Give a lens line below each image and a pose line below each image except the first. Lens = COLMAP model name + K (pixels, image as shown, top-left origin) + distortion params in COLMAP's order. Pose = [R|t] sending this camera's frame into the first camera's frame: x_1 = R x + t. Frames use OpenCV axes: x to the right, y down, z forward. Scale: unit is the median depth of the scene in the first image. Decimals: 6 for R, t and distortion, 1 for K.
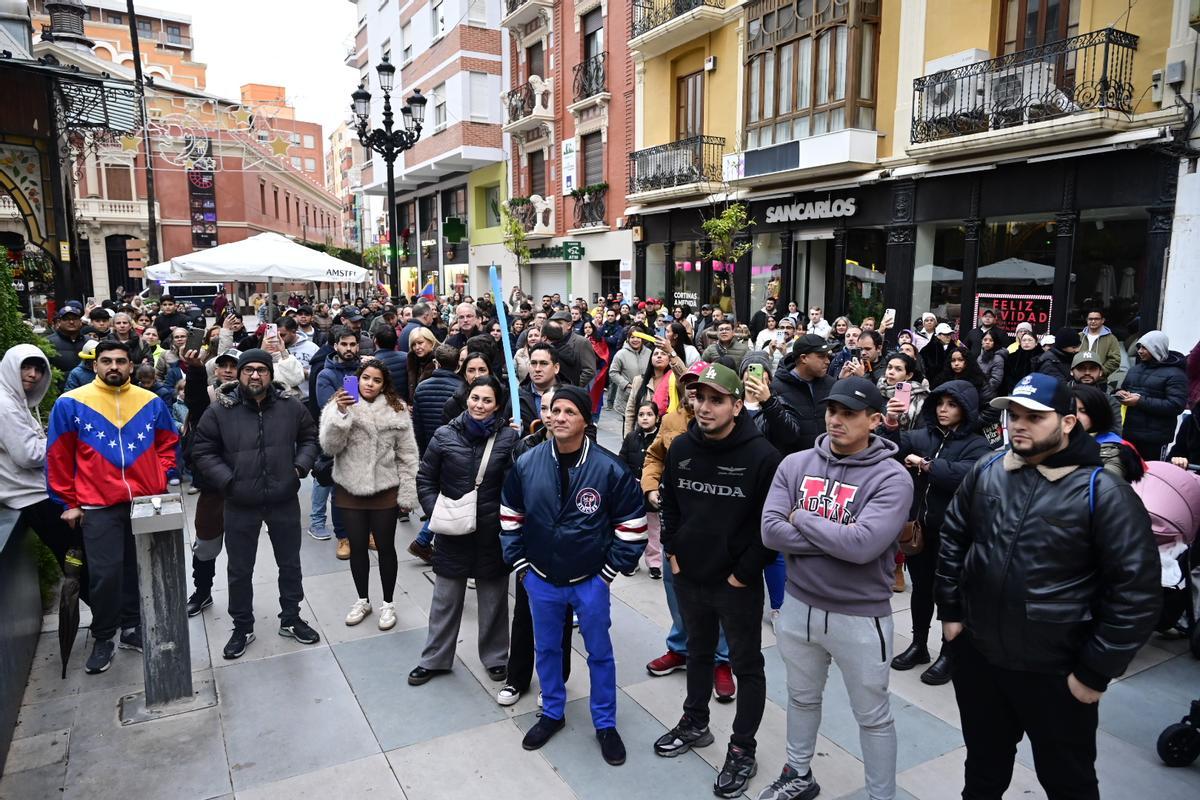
lens RADIAL K [[795.8, 0, 600.0], [0, 795.8, 400.0], [0, 0, 1]] dist [0.005200, 0.001762]
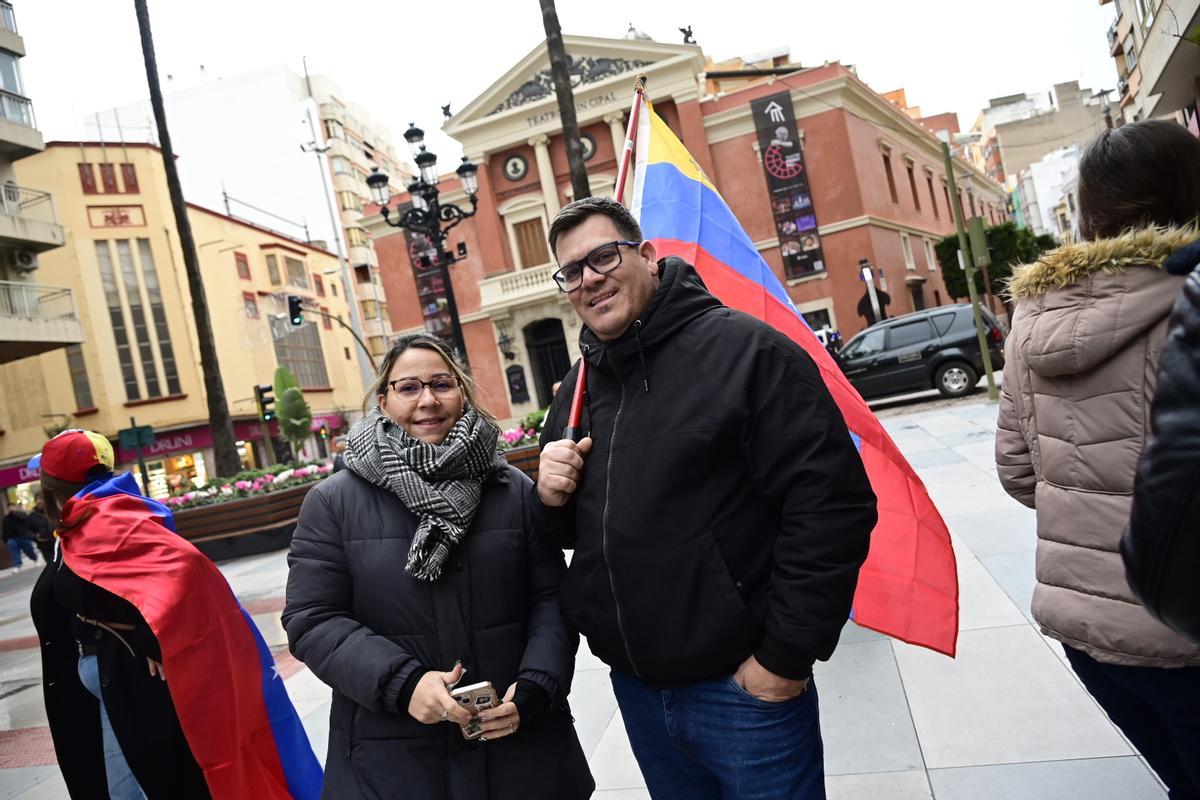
lens RADIAL K [[807.8, 0, 600.0], [0, 807.8, 400.0], [0, 0, 1]] dist [0.000411, 0.000016]
pose [[0.701613, -0.146188, -0.697401, -0.443865], [0.103444, 0.989257, -0.103297, -0.124213], [0.705010, 0.000333, 0.709198, 1.041094]]
